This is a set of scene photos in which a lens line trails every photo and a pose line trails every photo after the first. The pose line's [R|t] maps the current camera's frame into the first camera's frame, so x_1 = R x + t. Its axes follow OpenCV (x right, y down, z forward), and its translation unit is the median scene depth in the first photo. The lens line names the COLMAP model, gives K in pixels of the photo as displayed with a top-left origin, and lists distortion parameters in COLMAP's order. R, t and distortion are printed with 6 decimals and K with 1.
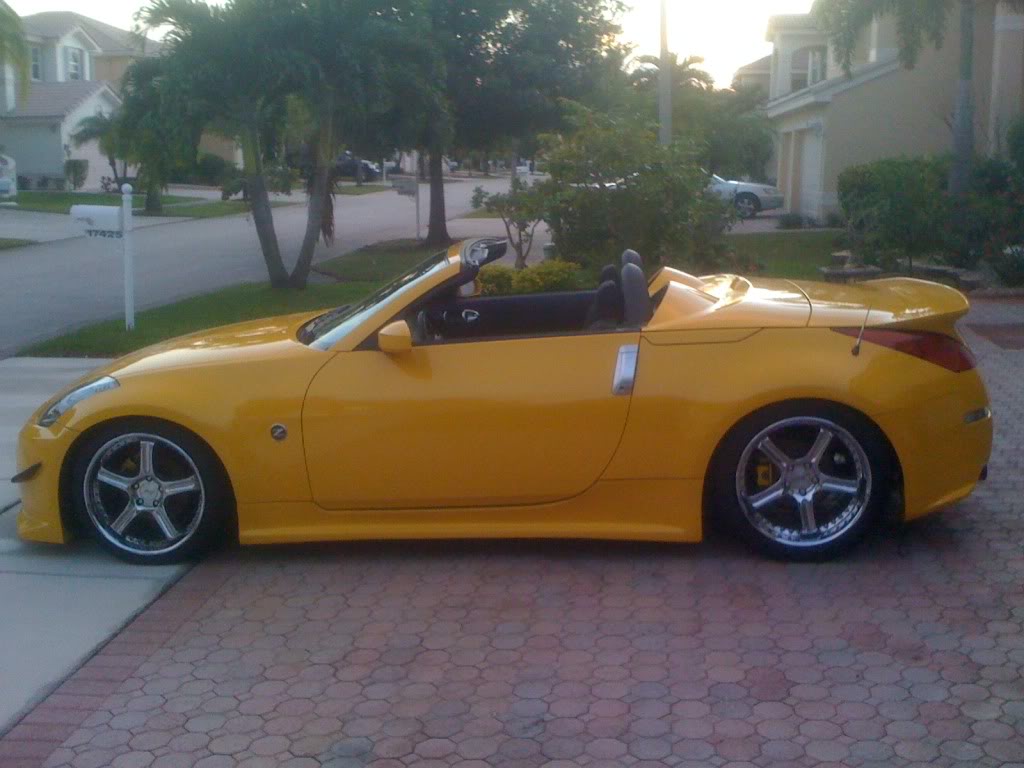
lens RADIAL K [[1124.2, 0, 512.0], [0, 1124.2, 384.0], [0, 0, 1]] dist [0.095863, -0.358274]
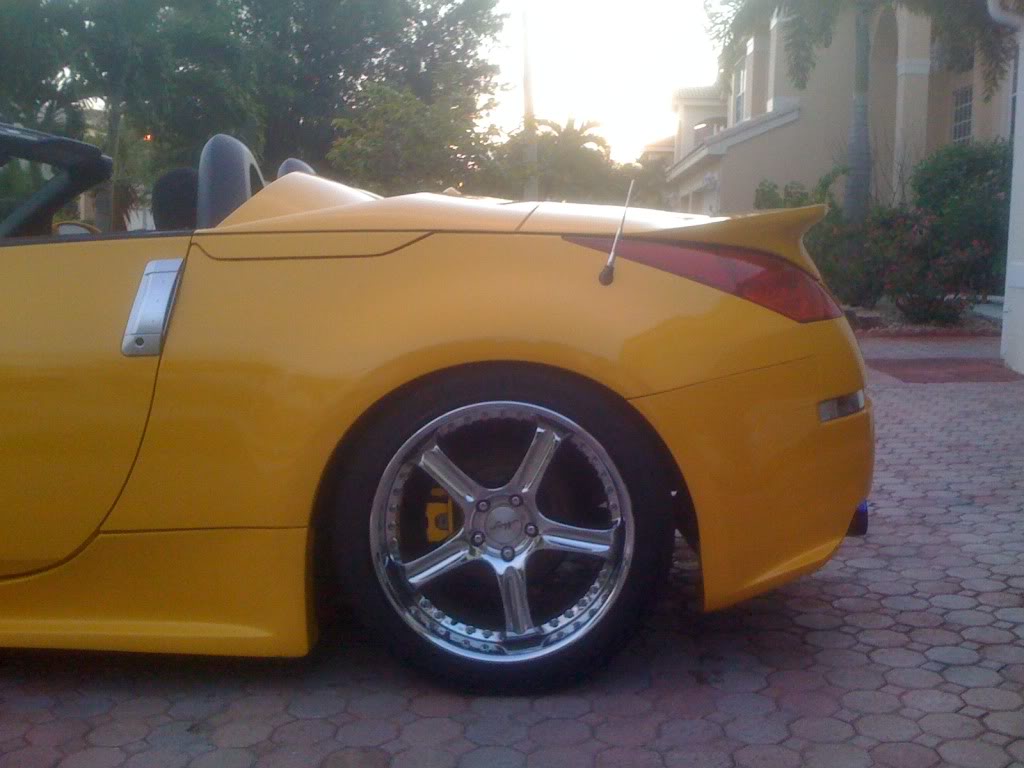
lens RADIAL K [[1124.2, 0, 512.0], [0, 1124.2, 384.0], [0, 0, 1]] dist [0.095863, -0.358274]
pose [[0.997729, 0.009934, 0.066614, 0.223188], [-0.004669, 0.996884, -0.078739, 0.059221], [-0.067188, 0.078249, 0.994667, 0.487568]]
